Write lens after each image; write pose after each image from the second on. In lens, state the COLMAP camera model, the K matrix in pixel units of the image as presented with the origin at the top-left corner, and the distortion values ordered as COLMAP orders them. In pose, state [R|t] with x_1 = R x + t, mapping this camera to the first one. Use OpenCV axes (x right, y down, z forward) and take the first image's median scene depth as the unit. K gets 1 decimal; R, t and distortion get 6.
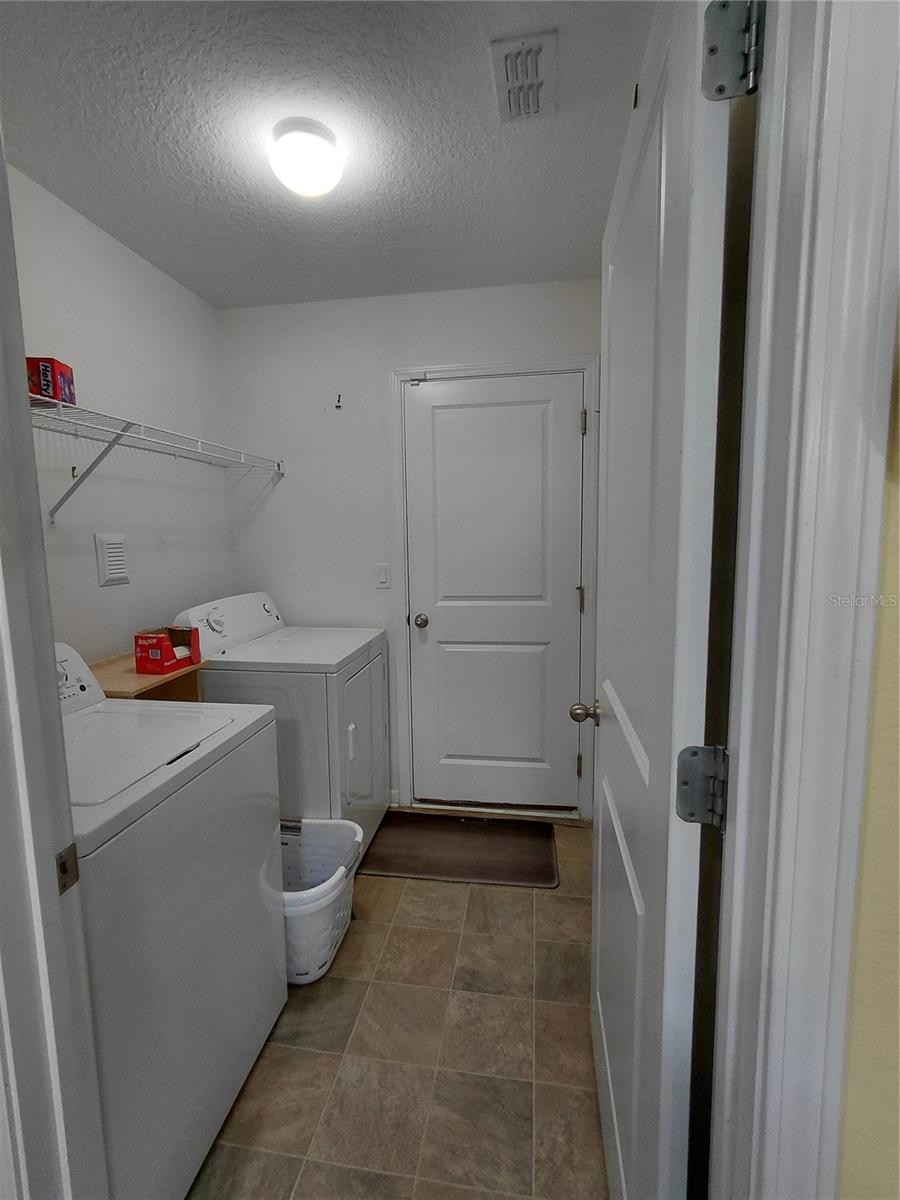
lens RADIAL K [[556.8, 0, 450.5], [0, 556.8, 602.6], [0, 0, 1]] dist [-0.001410, 0.001047]
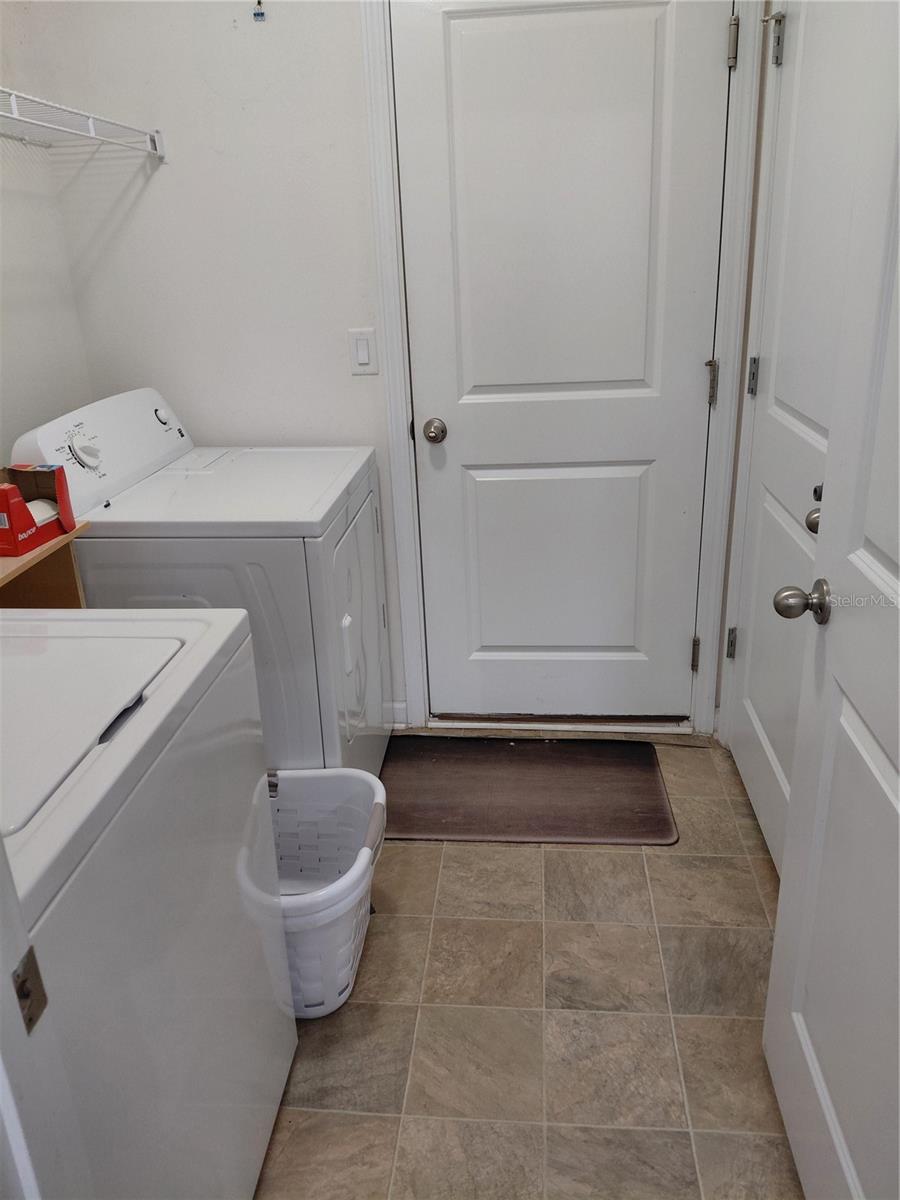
lens RADIAL K [[875.2, 0, 452.7], [0, 875.2, 583.1], [0, 0, 1]] dist [0.087220, -0.151650]
pose [[0.997346, -0.046283, 0.056204, -0.126902], [0.031800, 0.971334, 0.235581, -0.038364], [-0.065497, -0.233168, 0.970228, 0.097142]]
